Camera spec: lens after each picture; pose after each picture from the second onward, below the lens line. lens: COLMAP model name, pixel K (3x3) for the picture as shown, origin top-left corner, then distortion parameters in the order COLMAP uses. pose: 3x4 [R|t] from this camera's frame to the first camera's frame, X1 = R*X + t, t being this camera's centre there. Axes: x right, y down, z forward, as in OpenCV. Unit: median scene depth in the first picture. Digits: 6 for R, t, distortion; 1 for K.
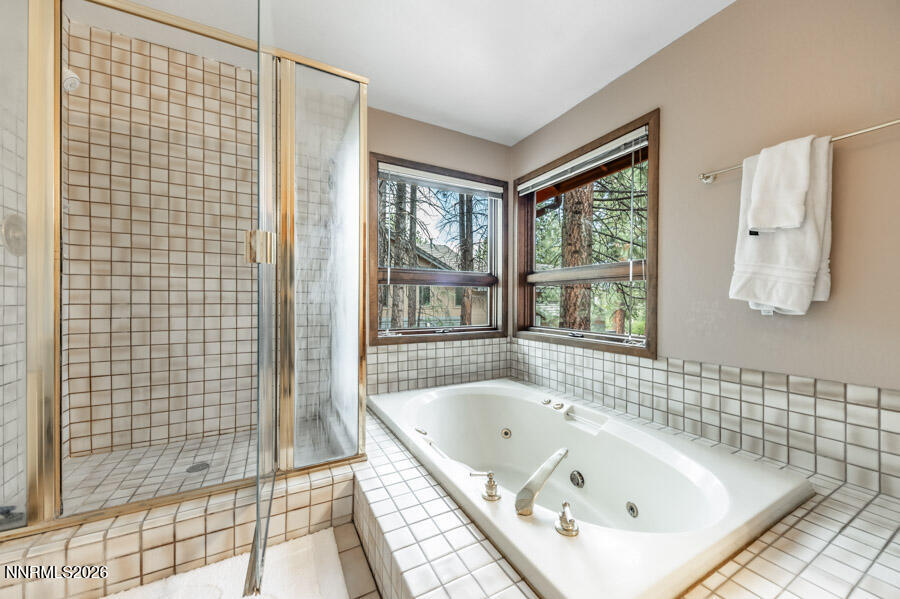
lens RADIAL K [[322.2, 0, 448.9], [0, 322.2, 303.3], [0, 0, 1]] dist [-0.002105, -0.000224]
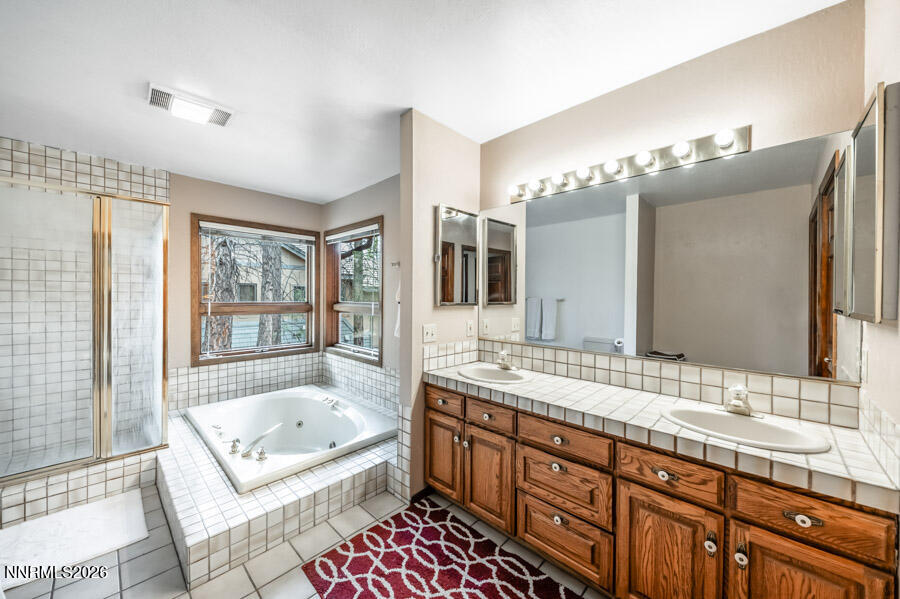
lens RADIAL K [[339.6, 0, 445.7], [0, 339.6, 294.3], [0, 0, 1]] dist [-0.019969, -0.000355]
pose [[0.956604, -0.007808, 0.291285, 0.323028], [0.010870, 0.999901, -0.008895, -0.129090], [-0.291187, 0.011675, 0.956595, -0.541603]]
